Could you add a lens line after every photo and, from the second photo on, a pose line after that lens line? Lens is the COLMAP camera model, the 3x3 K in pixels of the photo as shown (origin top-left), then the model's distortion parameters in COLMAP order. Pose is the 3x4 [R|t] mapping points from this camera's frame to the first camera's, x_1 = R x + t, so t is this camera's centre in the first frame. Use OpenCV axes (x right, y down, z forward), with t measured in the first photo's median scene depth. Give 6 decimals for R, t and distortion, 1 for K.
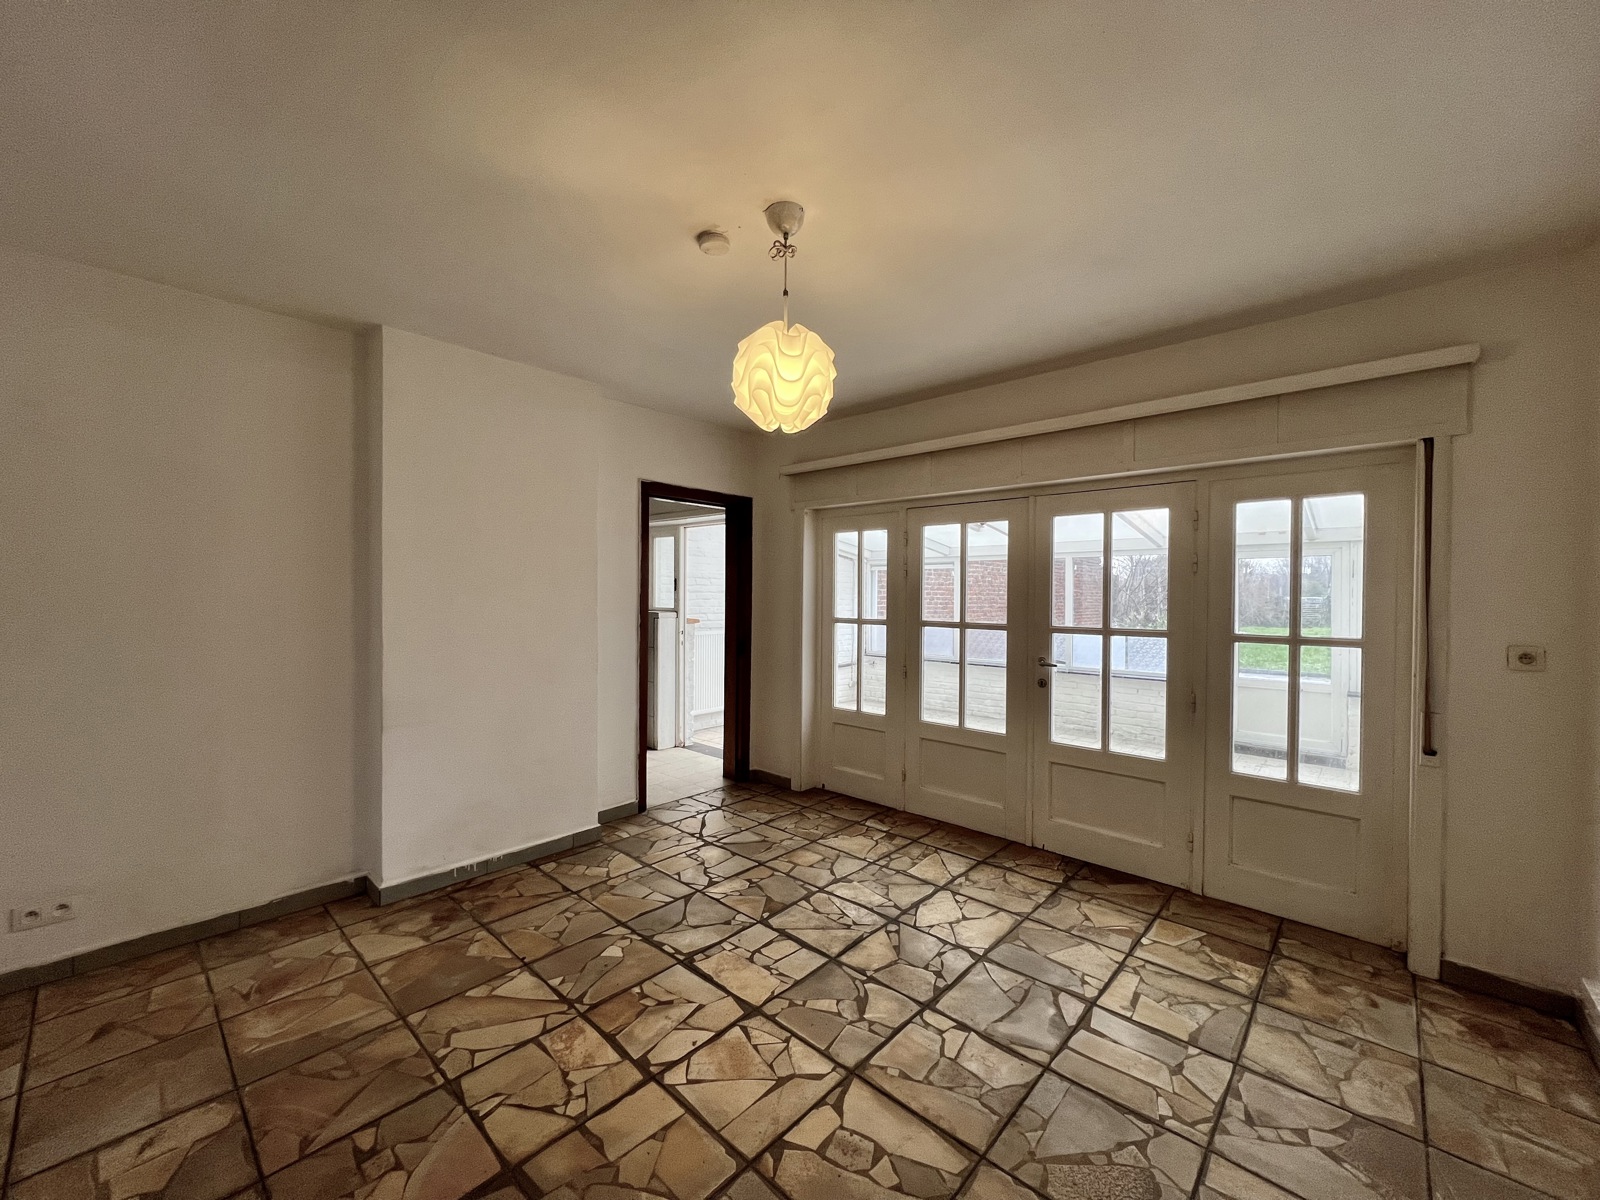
lens RADIAL K [[642.0, 0, 800.0], [0, 642.0, 600.0], [0, 0, 1]] dist [-0.001525, -0.000168]
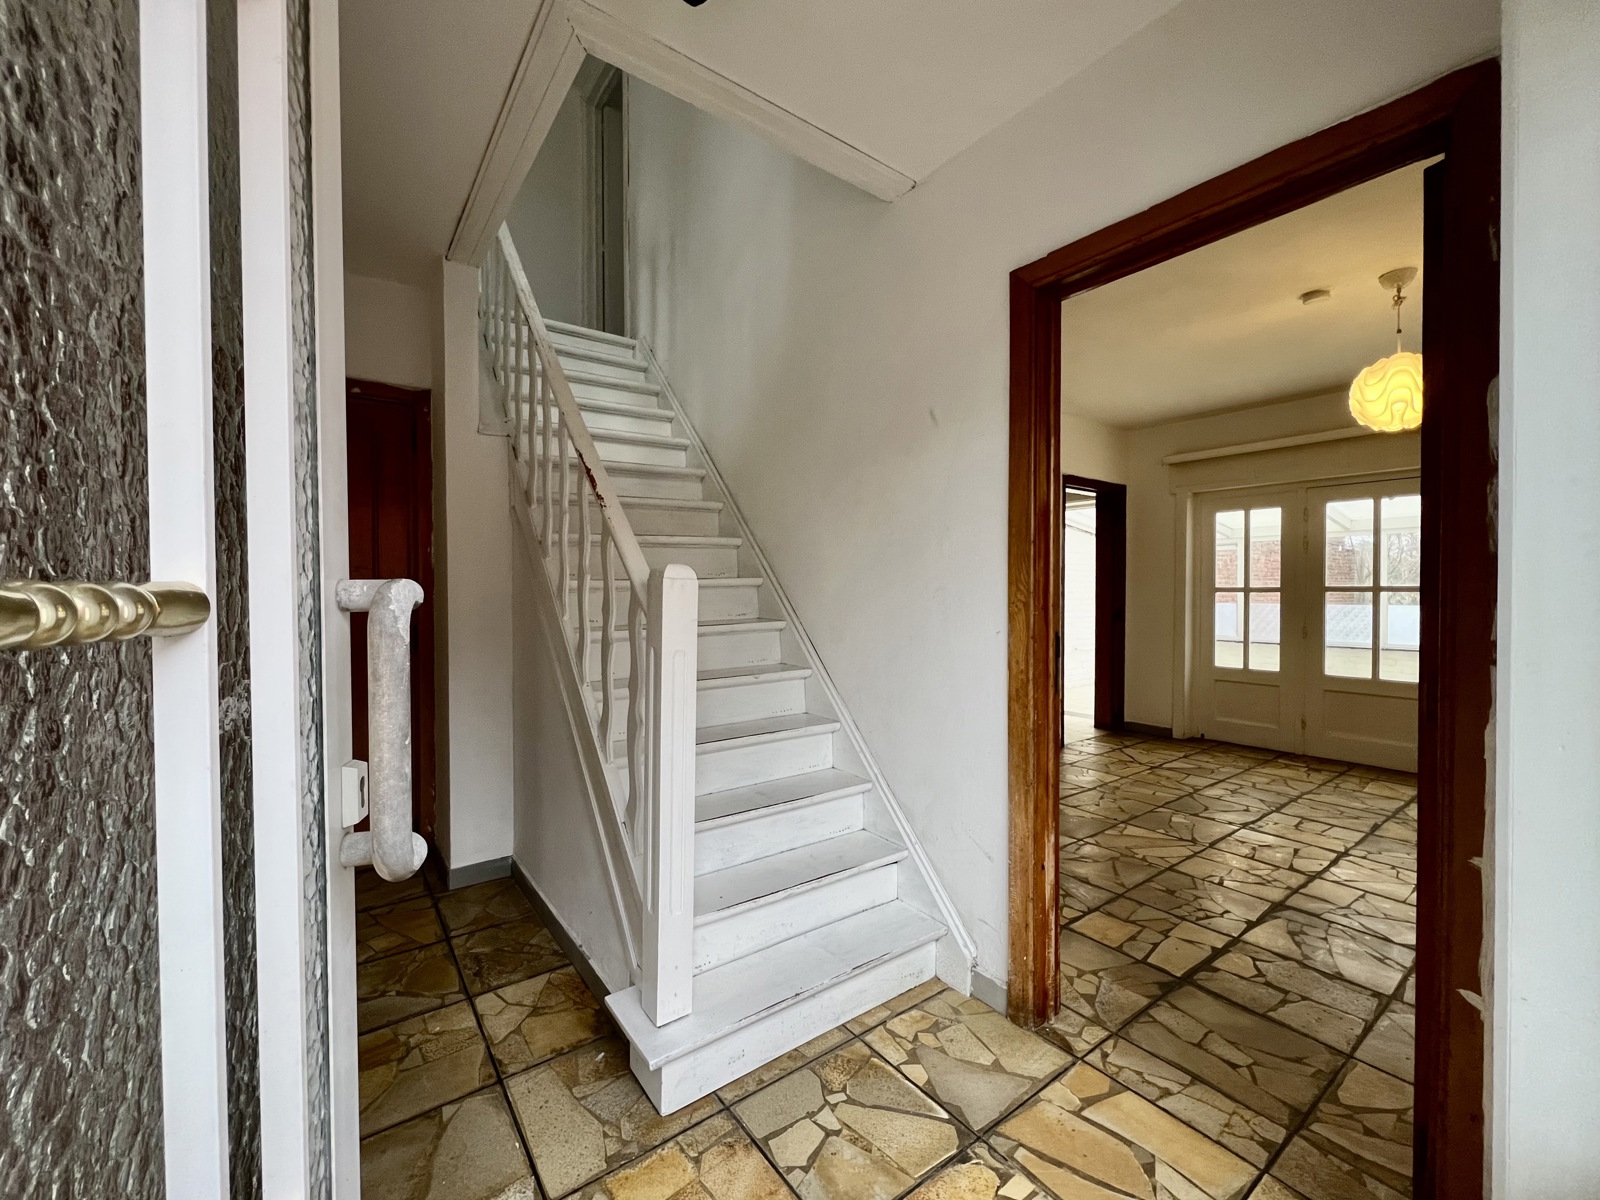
lens RADIAL K [[656.8, 0, 800.0], [0, 656.8, 600.0], [0, 0, 1]] dist [0.001572, 0.000037]
pose [[0.980291, -0.009361, -0.197336, -0.694462], [0.010612, 0.999930, 0.005284, 0.057026], [0.197273, -0.007274, 0.980322, -0.453924]]
